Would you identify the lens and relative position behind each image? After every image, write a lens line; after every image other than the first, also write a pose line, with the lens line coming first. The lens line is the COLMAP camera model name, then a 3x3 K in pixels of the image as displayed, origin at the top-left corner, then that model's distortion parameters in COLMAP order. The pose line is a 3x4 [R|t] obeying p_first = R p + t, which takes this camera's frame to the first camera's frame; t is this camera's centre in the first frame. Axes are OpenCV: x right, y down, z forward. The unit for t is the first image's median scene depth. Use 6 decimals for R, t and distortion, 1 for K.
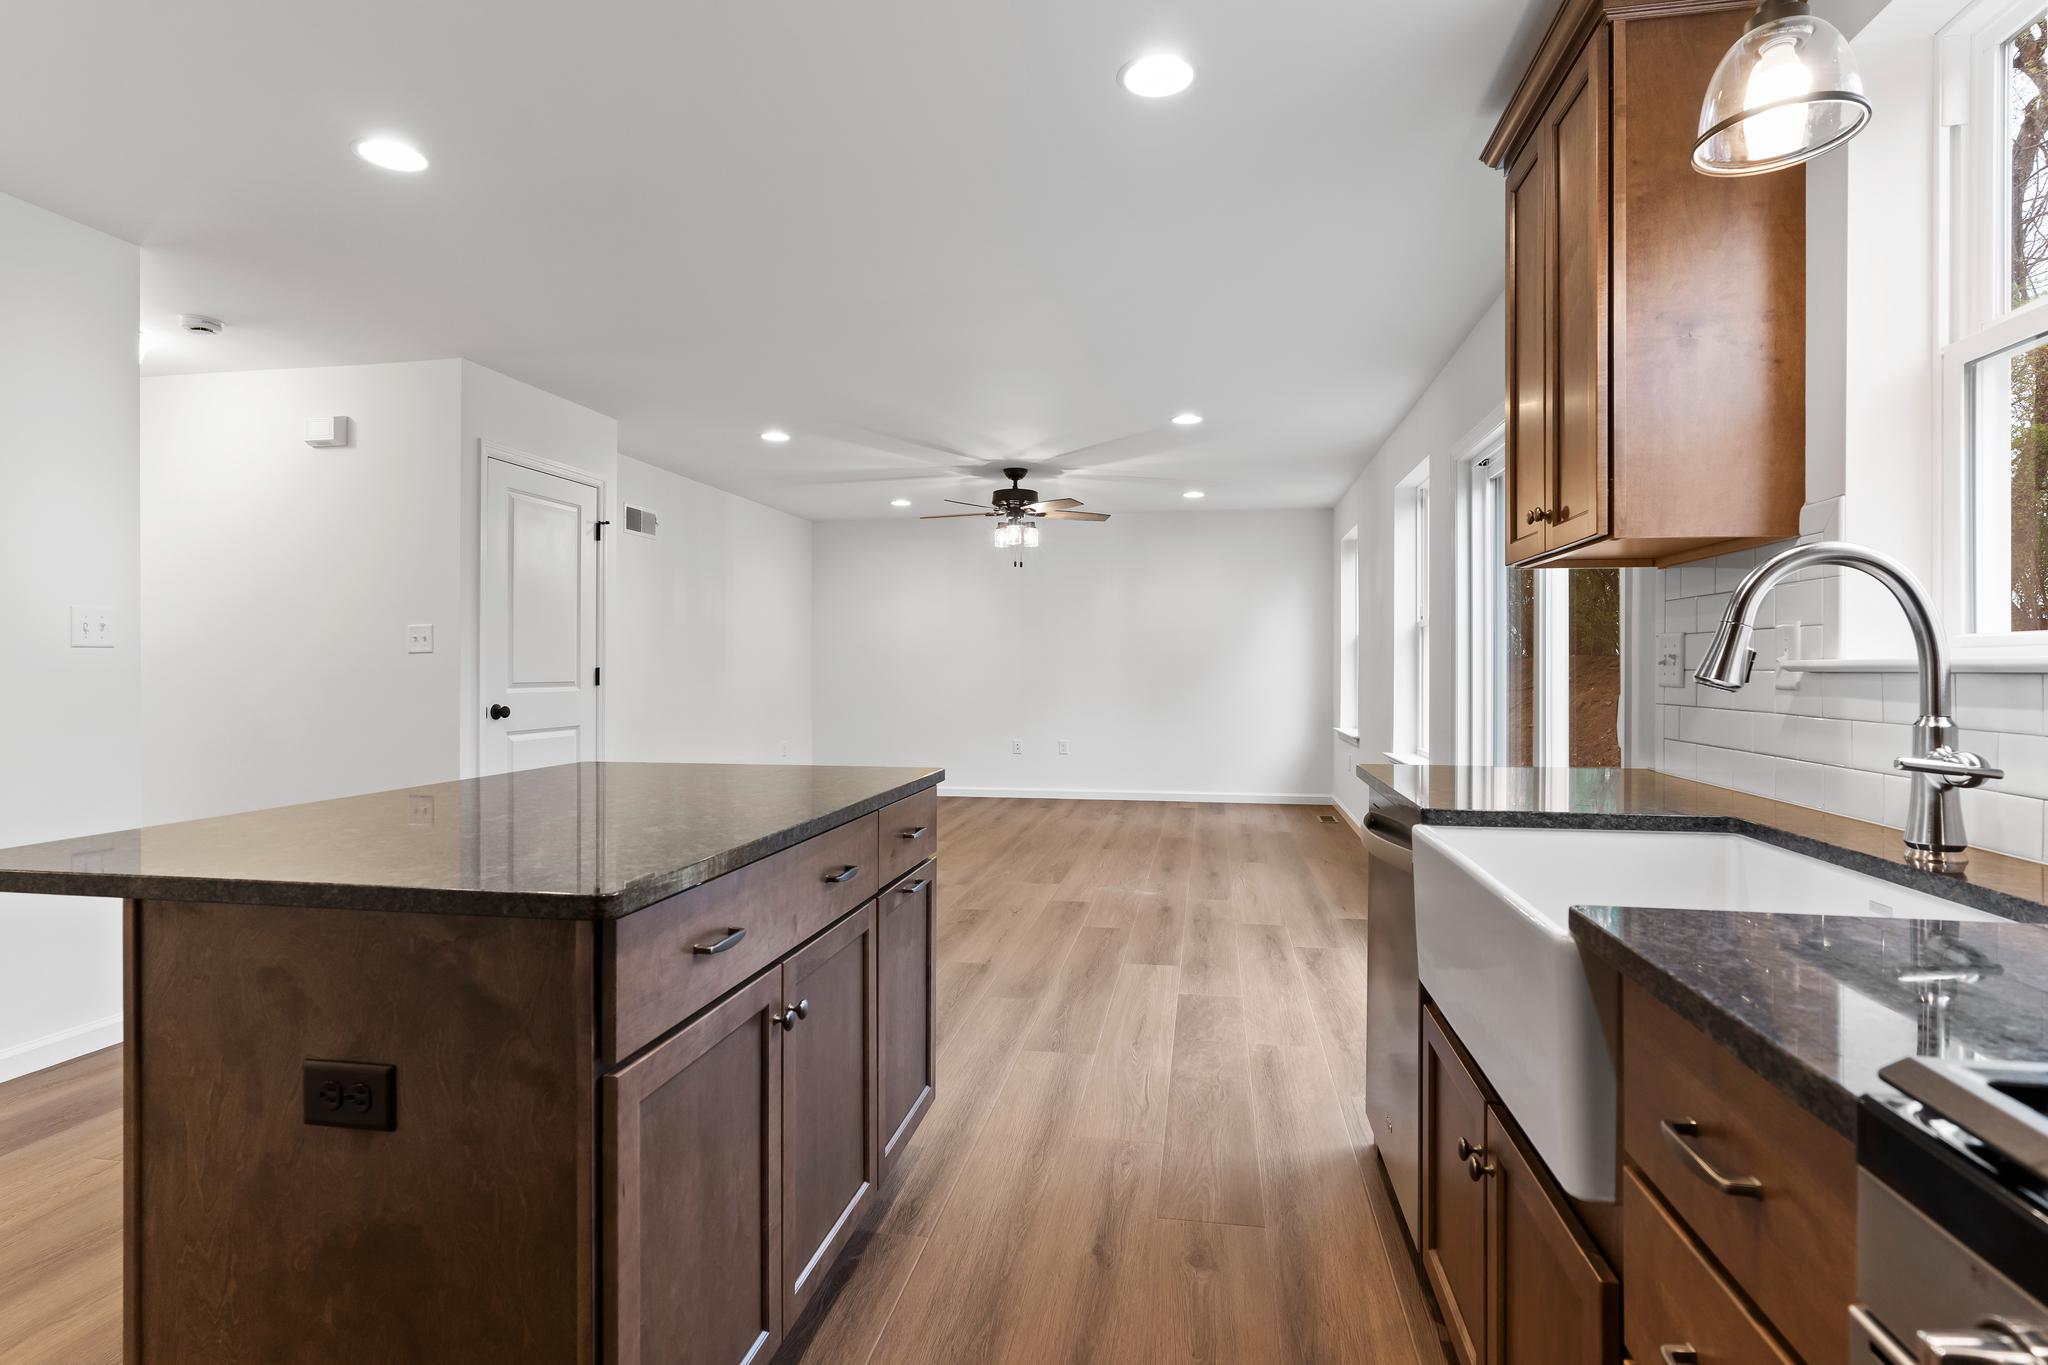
lens RADIAL K [[1044.4, 0, 1020.6], [0, 1044.4, 680.0], [0, 0, 1]] dist [-0.019190, 0.013762]
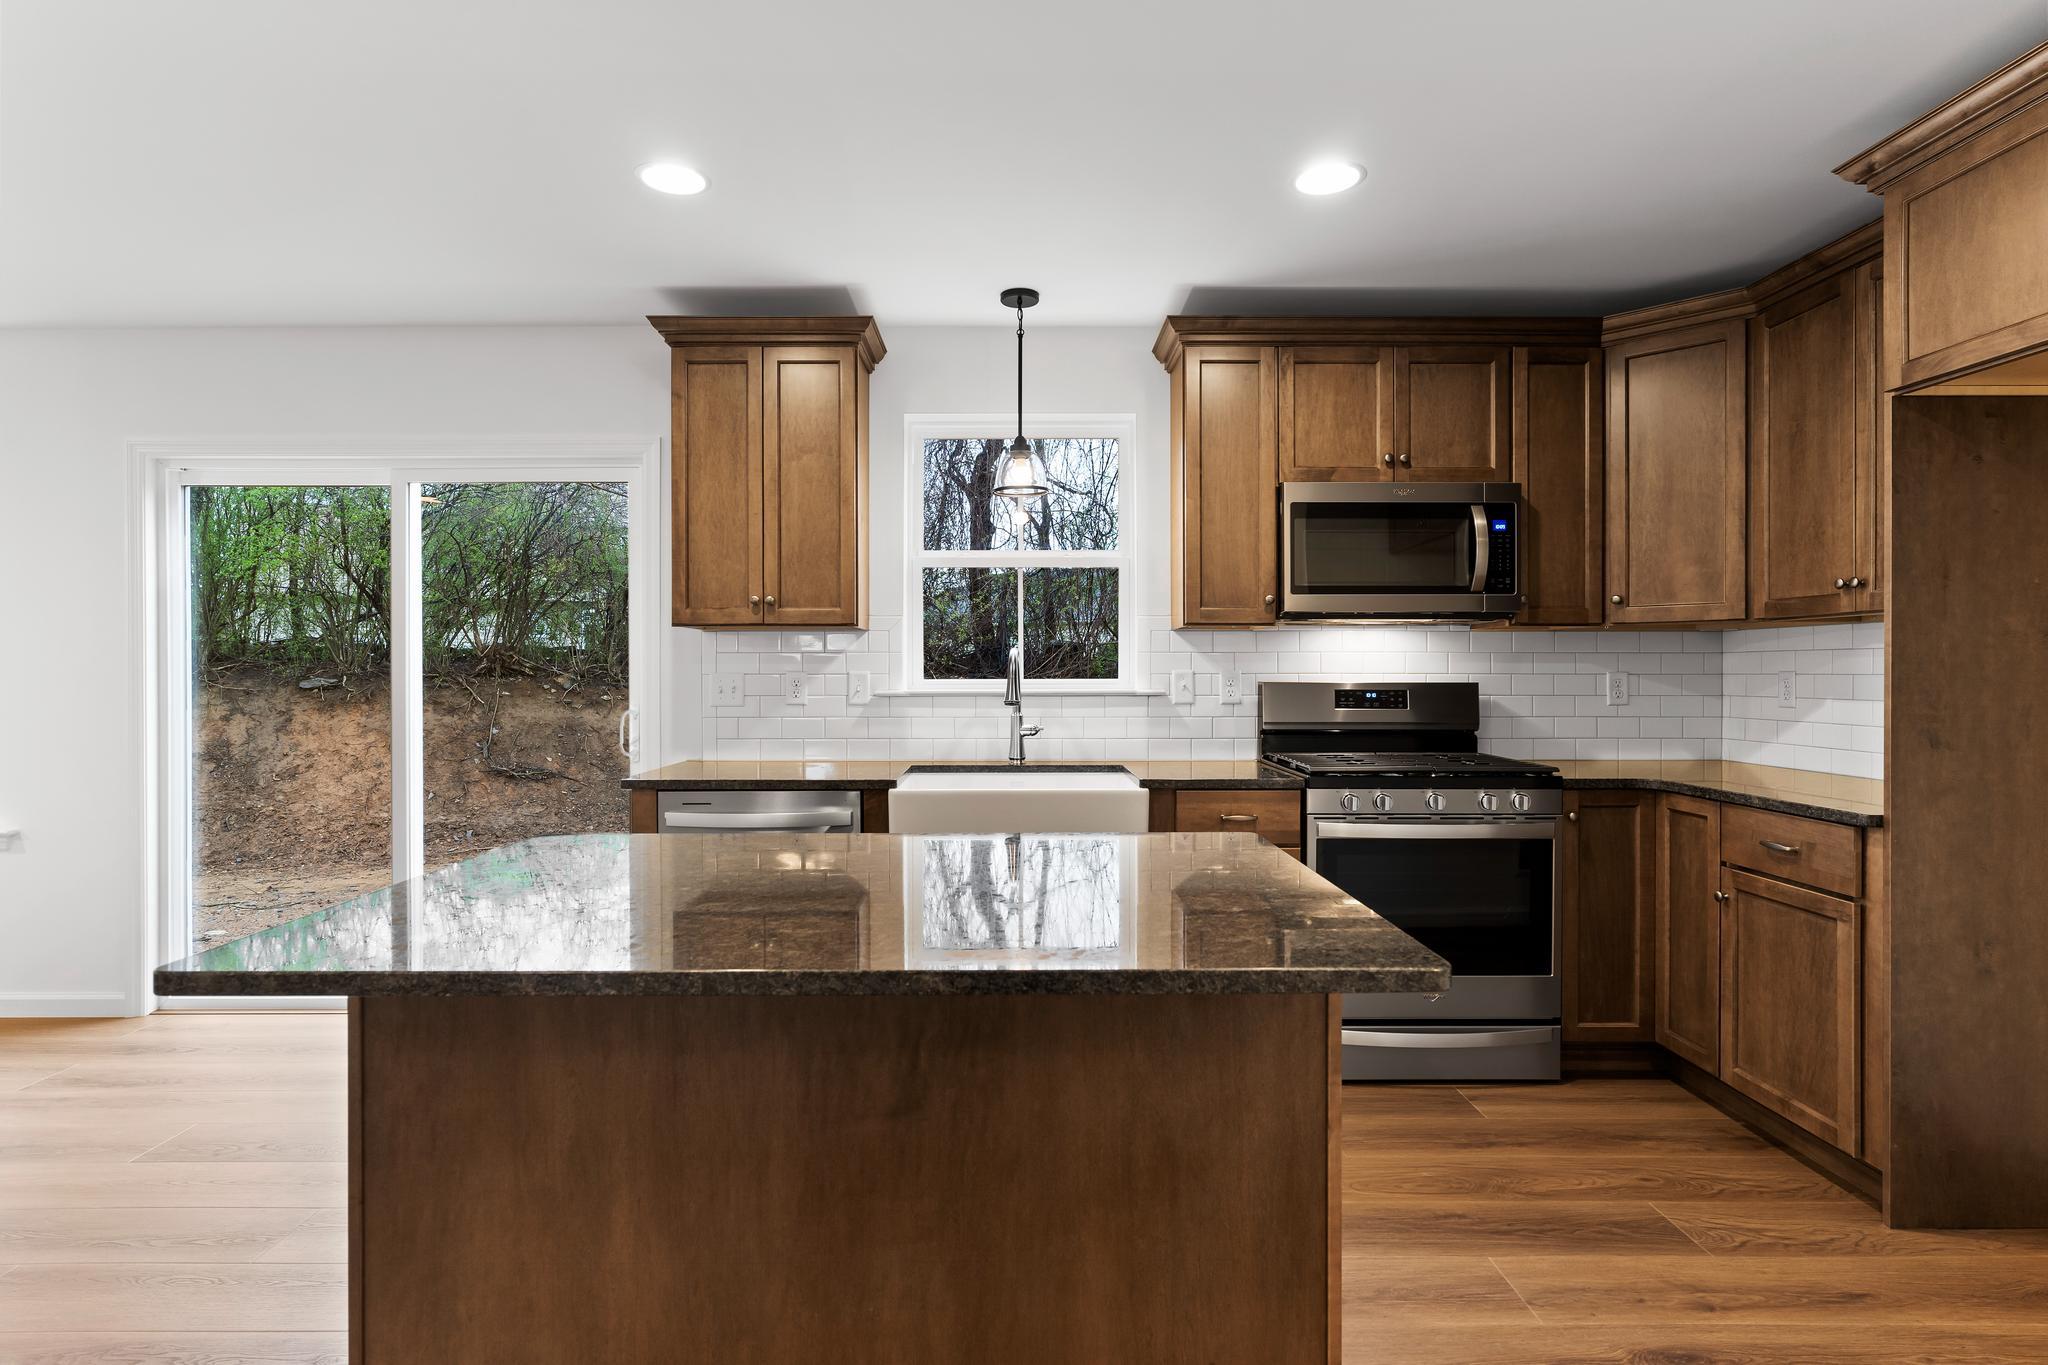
lens RADIAL K [[1040.2, 0, 1018.2], [0, 1040.2, 673.5], [0, 0, 1]] dist [-0.007525, 0.000980]
pose [[-0.190096, -0.004206, 0.981757, -0.438801], [0.013448, 0.999886, 0.006888, -0.020782], [-0.981673, 0.014512, -0.190018, 0.357878]]
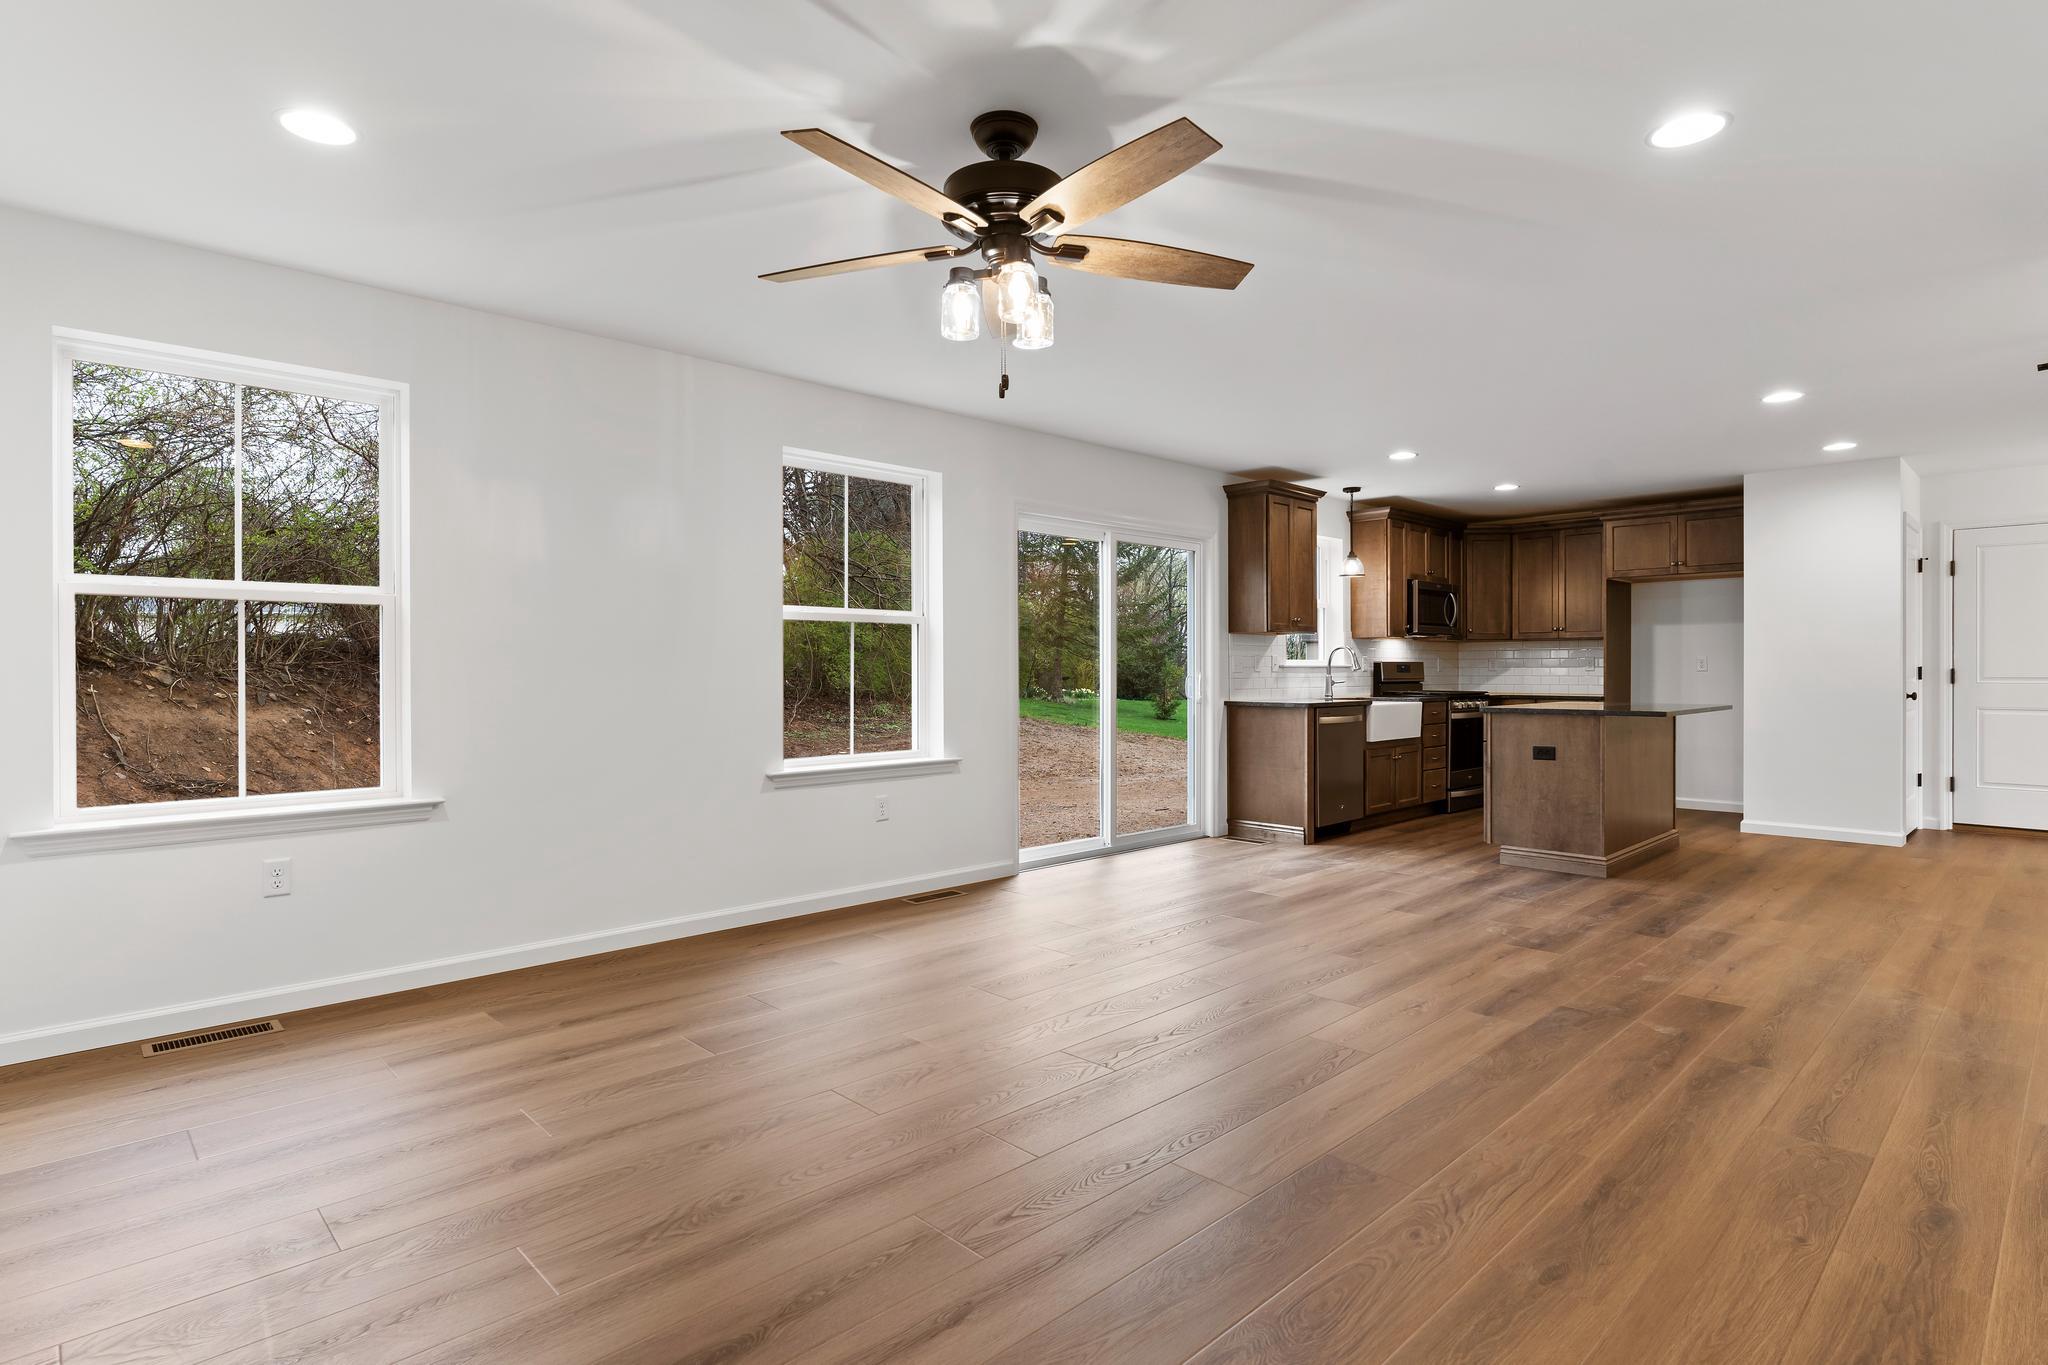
lens RADIAL K [[1040.2, 0, 1018.2], [0, 1040.2, 673.5], [0, 0, 1]] dist [-0.007525, 0.000980]
pose [[-0.811511, -0.001820, 0.584334, -0.281741], [0.008298, 0.999858, 0.014638, -0.017702], [-0.584278, 0.016728, -0.811381, 1.638947]]
